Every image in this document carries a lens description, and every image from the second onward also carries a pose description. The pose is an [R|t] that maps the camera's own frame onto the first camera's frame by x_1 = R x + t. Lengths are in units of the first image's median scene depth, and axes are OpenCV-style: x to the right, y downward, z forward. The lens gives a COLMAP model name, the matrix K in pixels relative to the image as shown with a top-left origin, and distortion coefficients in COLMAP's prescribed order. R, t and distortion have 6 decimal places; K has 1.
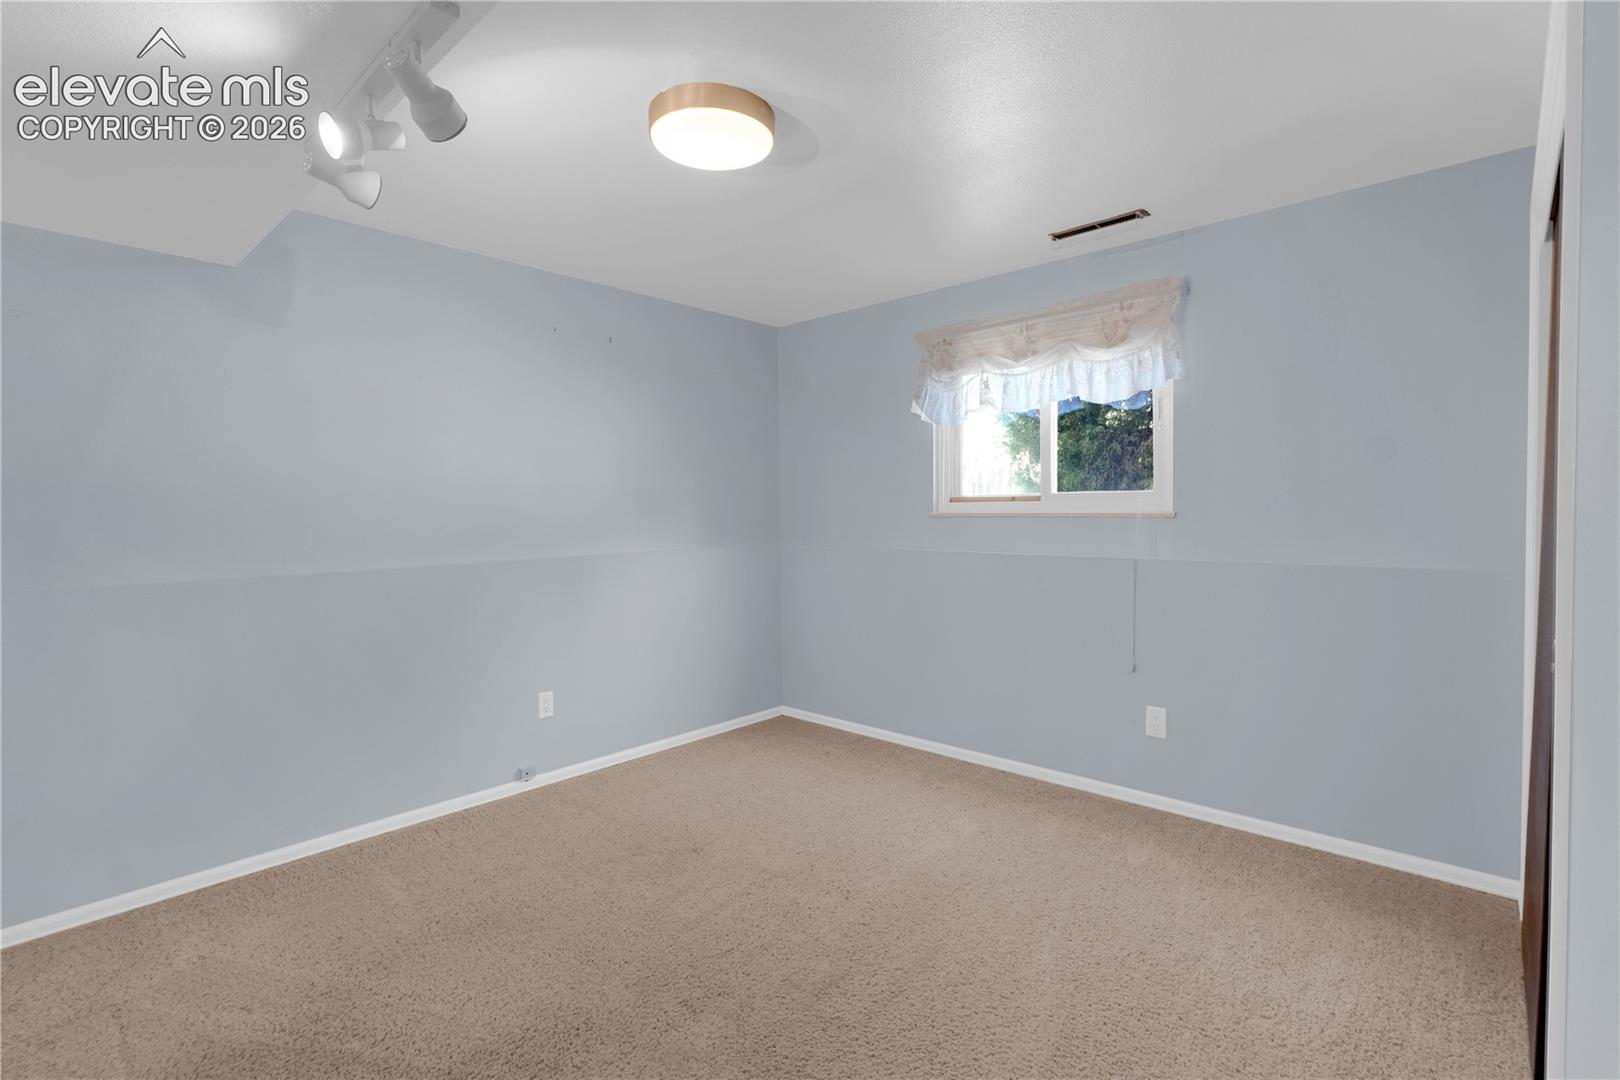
lens RADIAL K [[747.5, 0, 810.0], [0, 747.5, 540.0], [0, 0, 1]] dist [-0.000535, -0.000032]
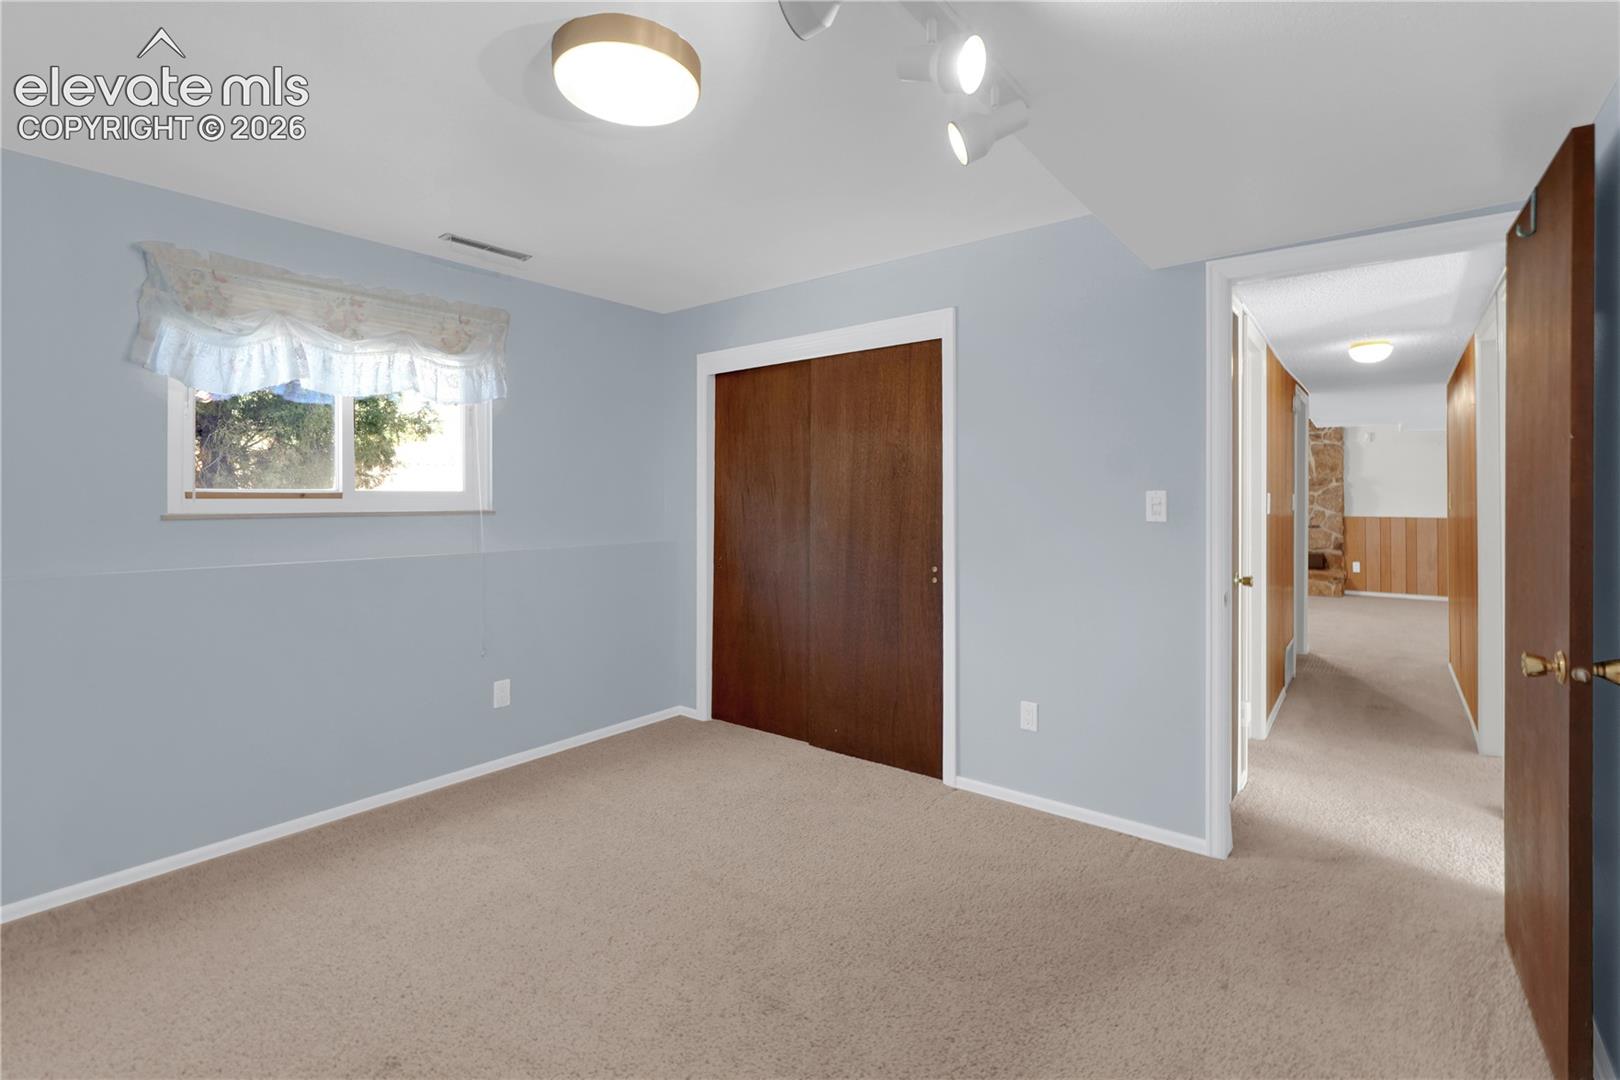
lens RADIAL K [[725.2, 0, 811.3], [0, 725.2, 503.8], [0, 0, 1]] dist [0.000603, 0.000087]
pose [[-0.059561, 0.003973, 0.998217, -0.634430], [0.040360, 0.999184, -0.001569, -0.023718], [-0.997408, 0.040195, -0.059673, 0.549666]]
